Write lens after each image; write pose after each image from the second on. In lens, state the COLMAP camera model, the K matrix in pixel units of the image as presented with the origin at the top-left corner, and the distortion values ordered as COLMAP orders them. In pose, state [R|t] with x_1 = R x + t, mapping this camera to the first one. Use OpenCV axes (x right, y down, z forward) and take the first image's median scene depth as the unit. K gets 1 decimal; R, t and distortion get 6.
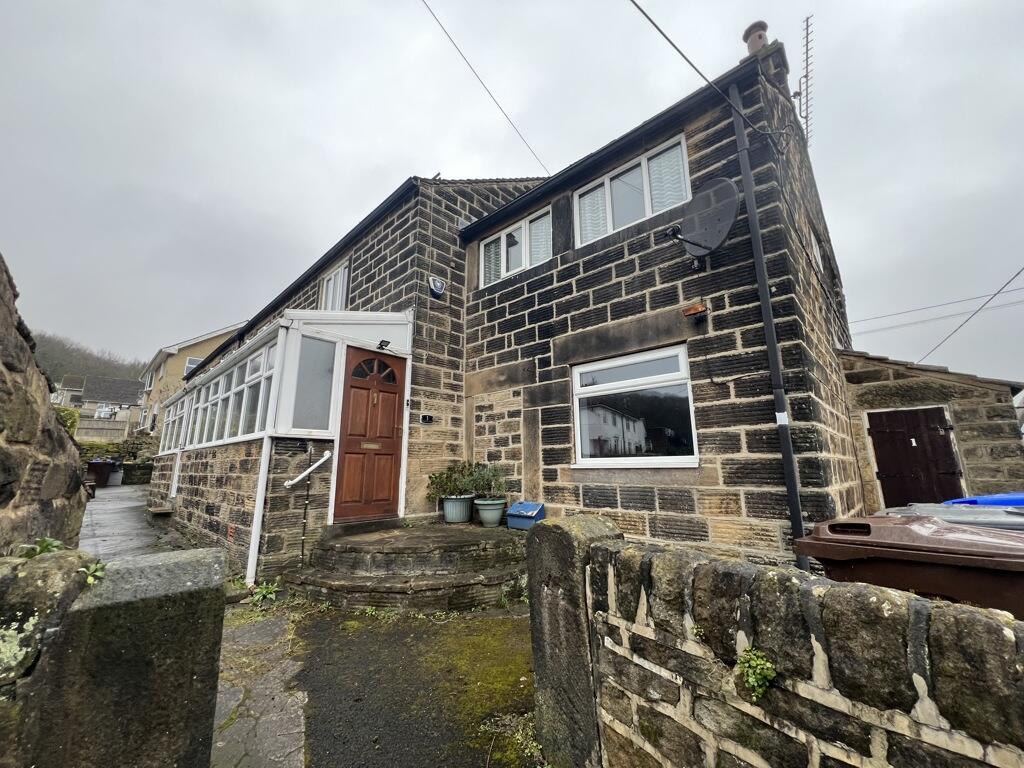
lens RADIAL K [[399.2, 0, 512.3], [0, 399.2, 382.6], [0, 0, 1]] dist [0.008395, -0.000482]
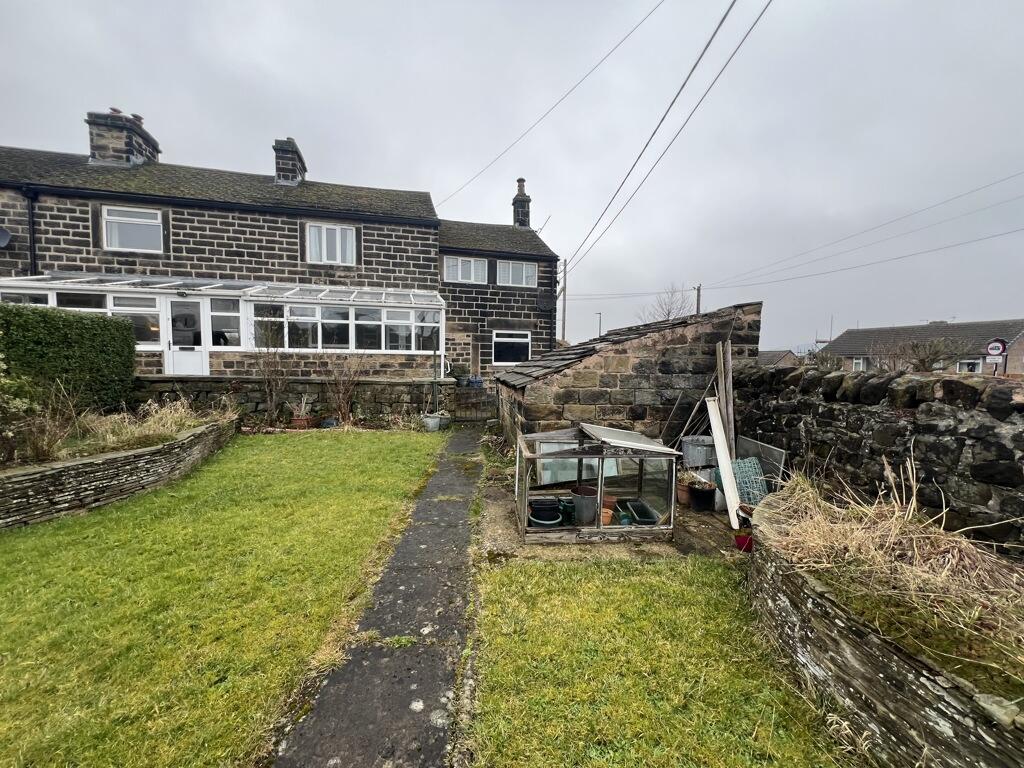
lens RADIAL K [[399.2, 0, 509.9], [0, 399.2, 384.0], [0, 0, 1]] dist [0.008395, -0.000482]
pose [[0.526103, -0.029099, 0.849923, -2.053894], [-0.184701, 0.971649, 0.147596, -0.100305], [-0.830121, -0.234632, 0.505812, -0.563042]]
